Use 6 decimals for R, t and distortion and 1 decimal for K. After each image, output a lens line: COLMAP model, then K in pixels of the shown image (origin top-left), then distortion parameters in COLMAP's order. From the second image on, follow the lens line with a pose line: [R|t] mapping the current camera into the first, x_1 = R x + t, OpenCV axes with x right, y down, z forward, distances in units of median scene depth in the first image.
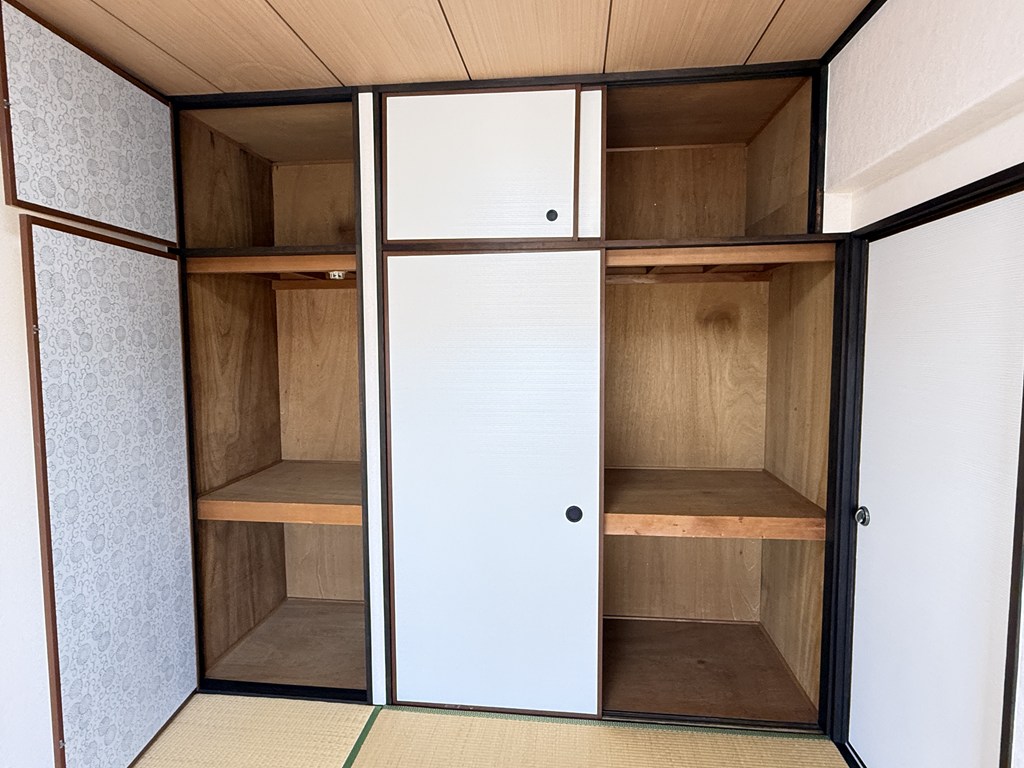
lens RADIAL K [[566.5, 0, 512.0], [0, 566.5, 384.0], [0, 0, 1]] dist [-0.002383, 0.000078]
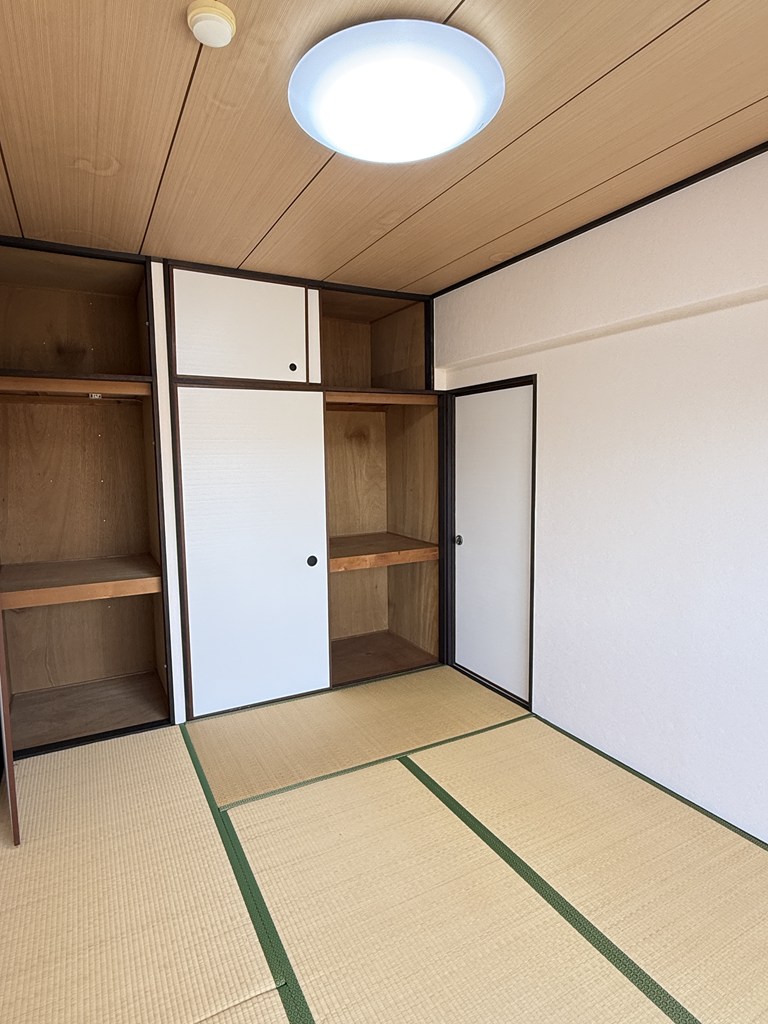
lens RADIAL K [[566.5, 0, 384.0], [0, 566.5, 512.0], [0, 0, 1]] dist [-0.002383, 0.000078]
pose [[0.822221, -0.064197, 0.565537, -0.590397], [0.050934, 0.997931, 0.039229, 0.043961], [-0.566885, -0.003449, 0.823790, -0.386147]]
